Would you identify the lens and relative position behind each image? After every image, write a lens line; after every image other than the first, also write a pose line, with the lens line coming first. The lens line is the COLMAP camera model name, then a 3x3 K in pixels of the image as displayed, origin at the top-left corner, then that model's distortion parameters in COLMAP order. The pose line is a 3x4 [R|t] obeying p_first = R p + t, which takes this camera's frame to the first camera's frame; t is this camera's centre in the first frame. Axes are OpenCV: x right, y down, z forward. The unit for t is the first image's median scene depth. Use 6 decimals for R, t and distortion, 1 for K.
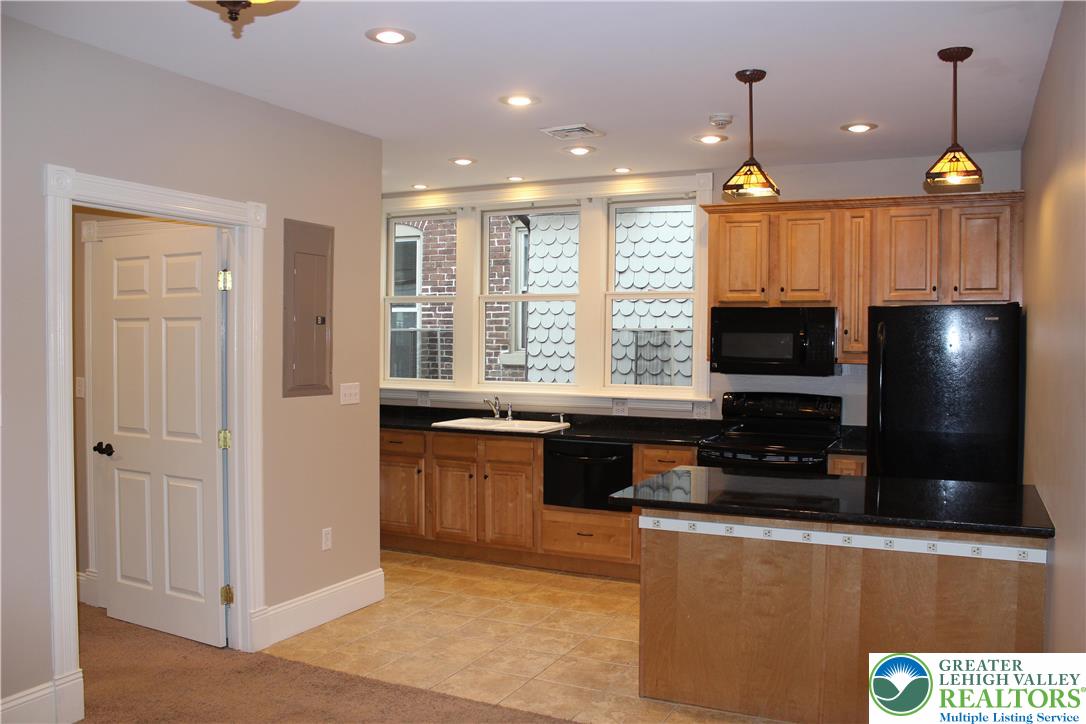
lens RADIAL K [[892.1, 0, 543.0], [0, 892.1, 362.0], [0, 0, 1]] dist [-0.173486, 0.146709]
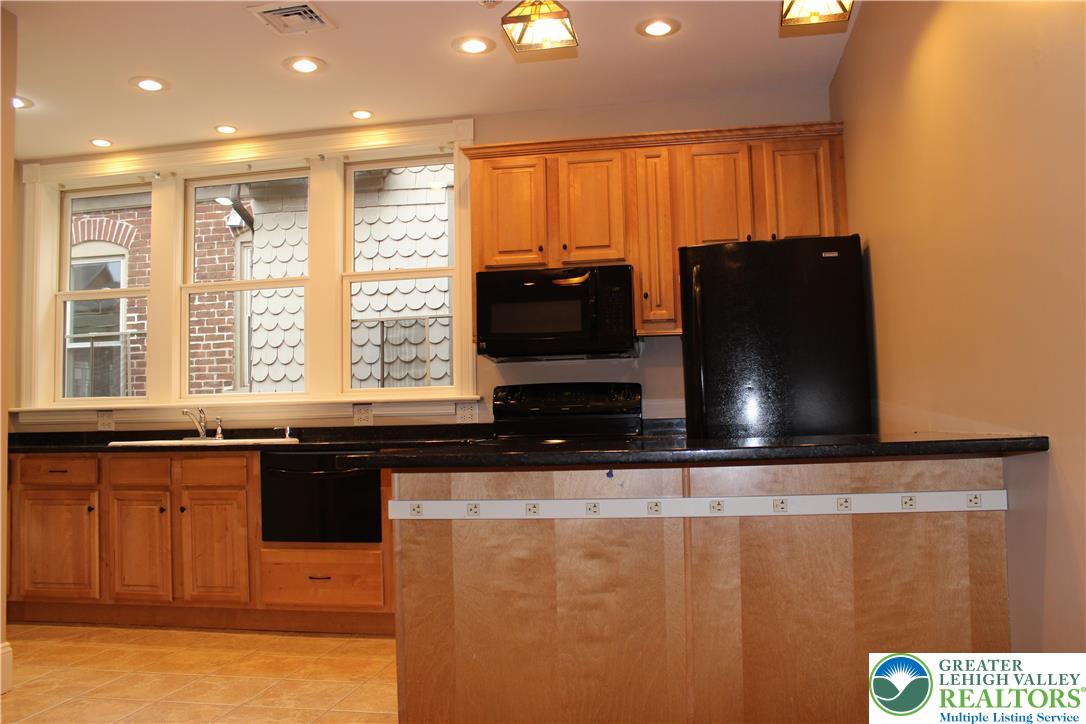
lens RADIAL K [[892.1, 0, 543.0], [0, 892.1, 362.0], [0, 0, 1]] dist [-0.173486, 0.146709]
pose [[0.961089, -0.013835, 0.275893, 0.028411], [0.040104, 0.995152, -0.089799, 0.091302], [-0.273313, 0.097369, 0.956984, 0.240290]]
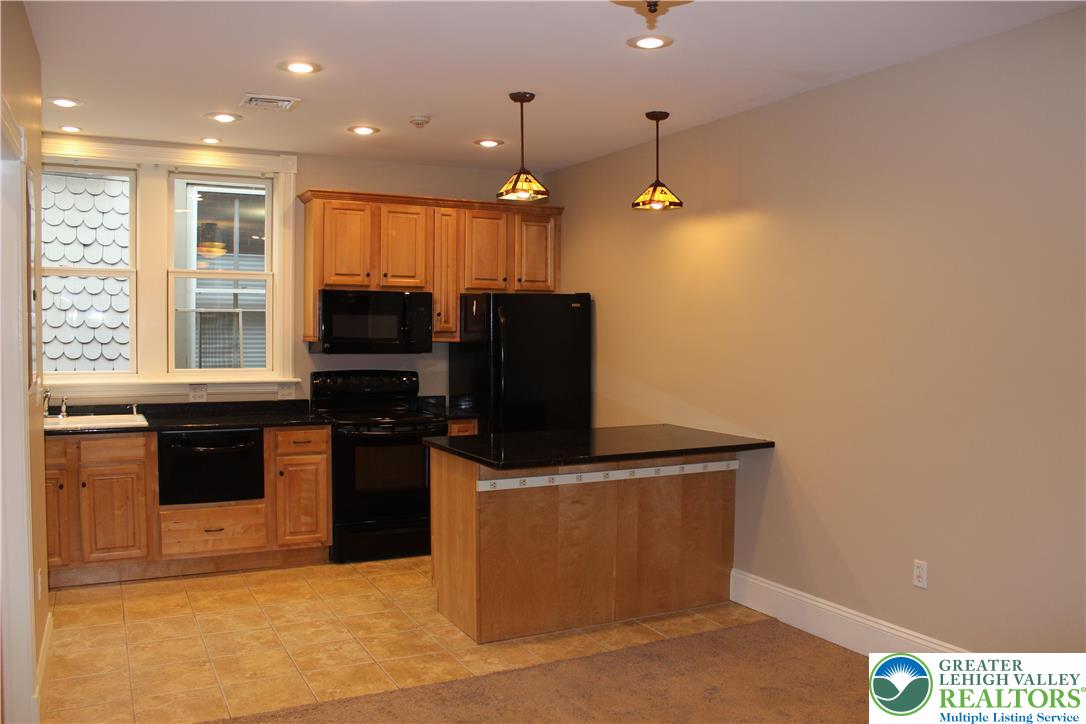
lens RADIAL K [[892.1, 0, 543.0], [0, 892.1, 362.0], [0, 0, 1]] dist [-0.173486, 0.146709]
pose [[0.600031, -0.033481, 0.799276, -0.484019], [0.015640, 0.999424, 0.030124, -0.004569], [-0.799824, -0.005575, 0.600209, 0.180447]]
